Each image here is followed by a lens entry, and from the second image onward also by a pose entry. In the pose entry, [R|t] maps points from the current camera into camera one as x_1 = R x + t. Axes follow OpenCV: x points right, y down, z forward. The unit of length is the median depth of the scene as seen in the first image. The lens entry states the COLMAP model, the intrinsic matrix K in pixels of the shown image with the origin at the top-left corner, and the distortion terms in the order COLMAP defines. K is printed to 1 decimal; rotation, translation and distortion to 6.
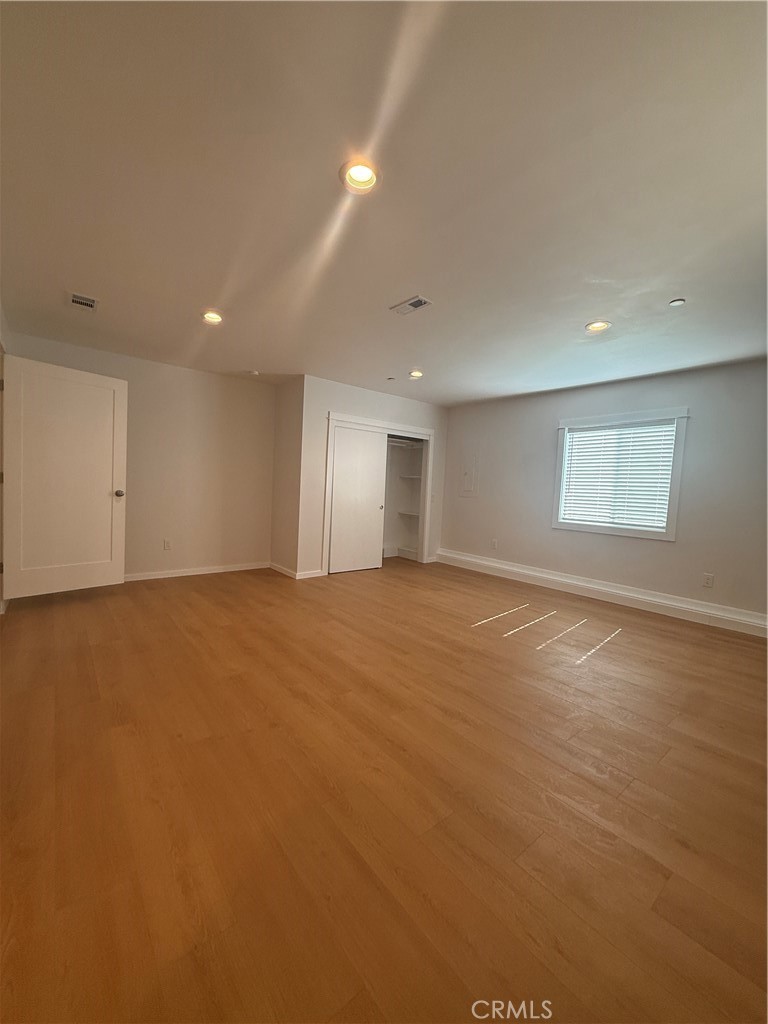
lens RADIAL K [[407.3, 0, 384.0], [0, 407.3, 510.9], [0, 0, 1]] dist [0.000173, 0.000038]
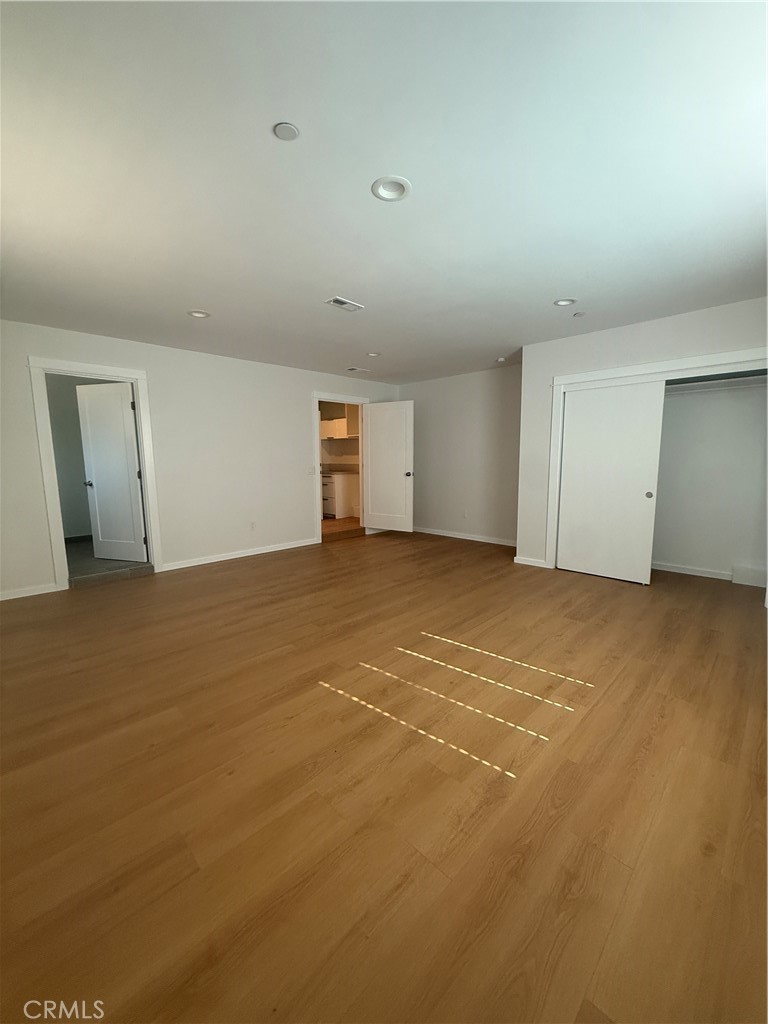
lens RADIAL K [[407.3, 0, 384.0], [0, 407.3, 510.9], [0, 0, 1]] dist [0.000173, 0.000038]
pose [[0.105415, 0.084200, -0.990857, 0.956061], [-0.044627, 0.995806, 0.079872, -0.024901], [0.993426, 0.035799, 0.108730, 0.781226]]
